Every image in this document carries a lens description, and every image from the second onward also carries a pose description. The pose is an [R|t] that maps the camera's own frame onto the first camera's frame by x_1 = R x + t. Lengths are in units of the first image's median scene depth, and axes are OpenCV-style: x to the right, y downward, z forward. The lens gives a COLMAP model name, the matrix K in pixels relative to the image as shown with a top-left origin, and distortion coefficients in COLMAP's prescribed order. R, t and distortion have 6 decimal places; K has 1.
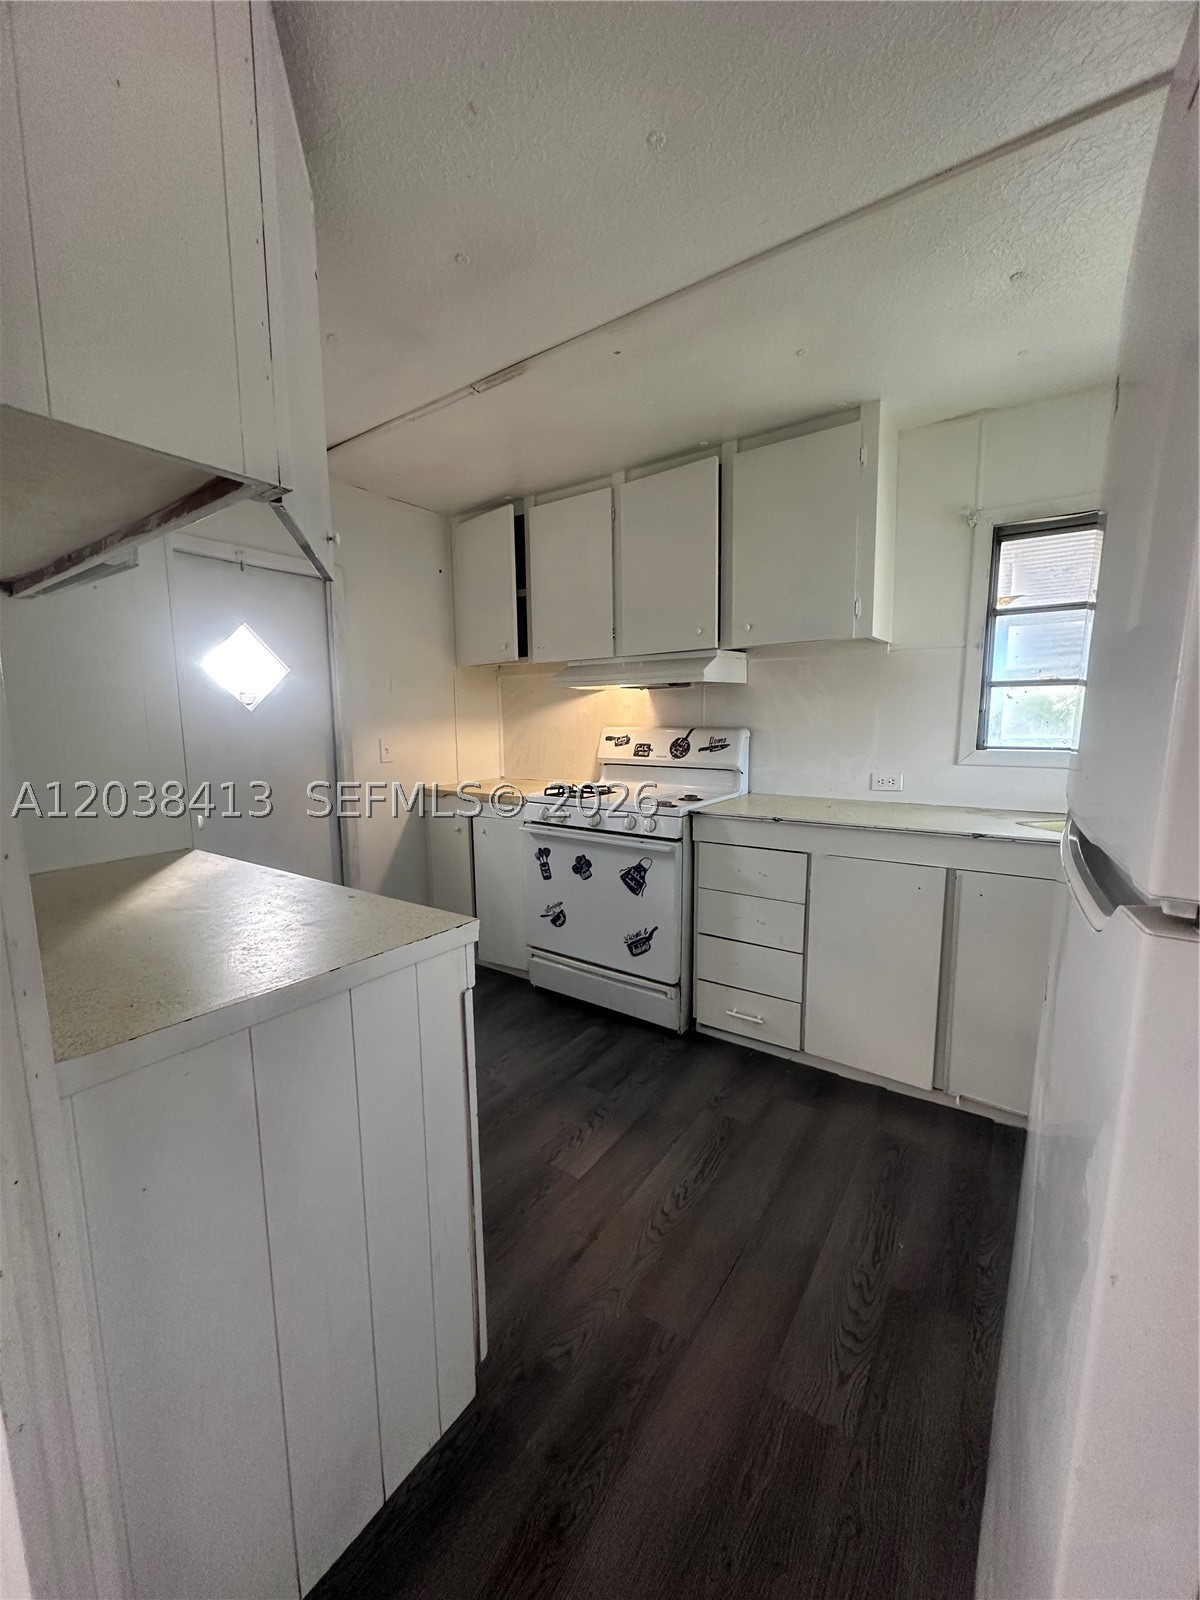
lens RADIAL K [[636.9, 0, 593.4], [0, 636.9, 800.2], [0, 0, 1]] dist [-0.003558, 0.000295]
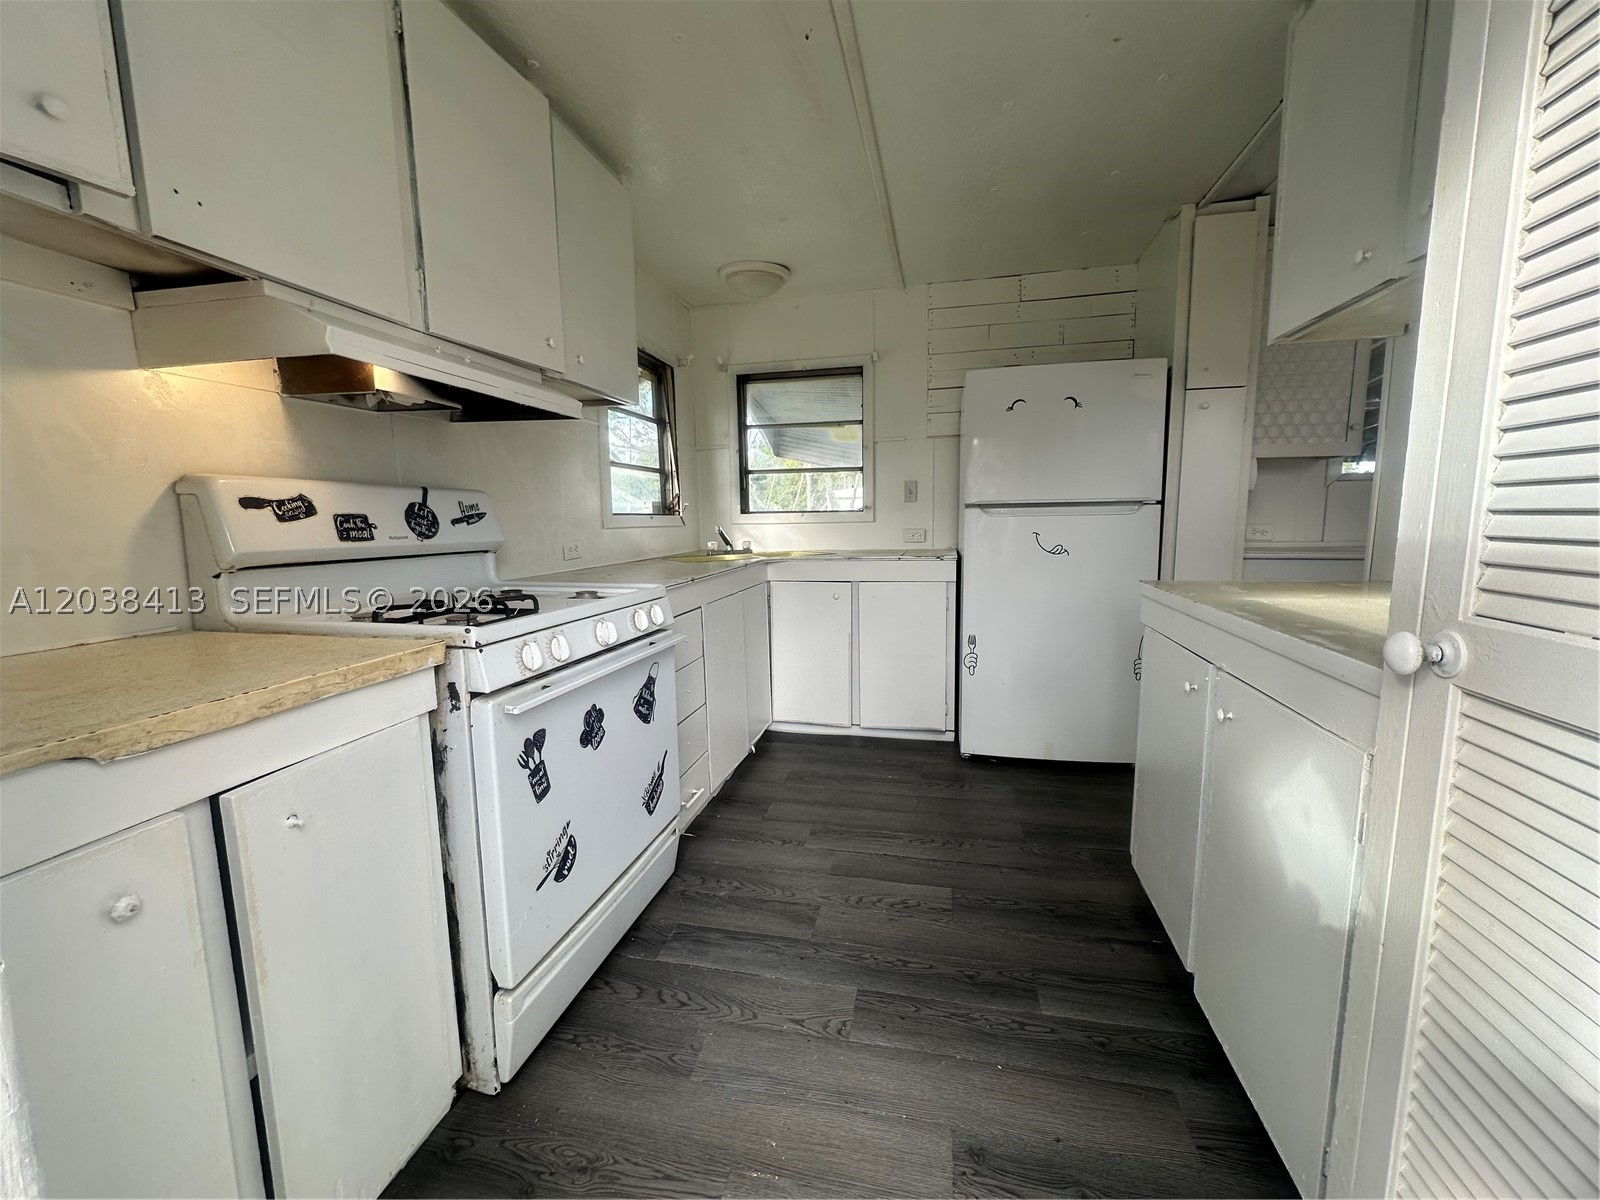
lens RADIAL K [[636.9, 0, 797.2], [0, 636.9, 593.9], [0, 0, 1]] dist [-0.003558, 0.000295]
pose [[-0.385717, -0.099760, 0.917208, -0.551420], [0.131249, 0.978093, 0.161577, -0.069998], [-0.913234, 0.182706, -0.364174, 0.974219]]
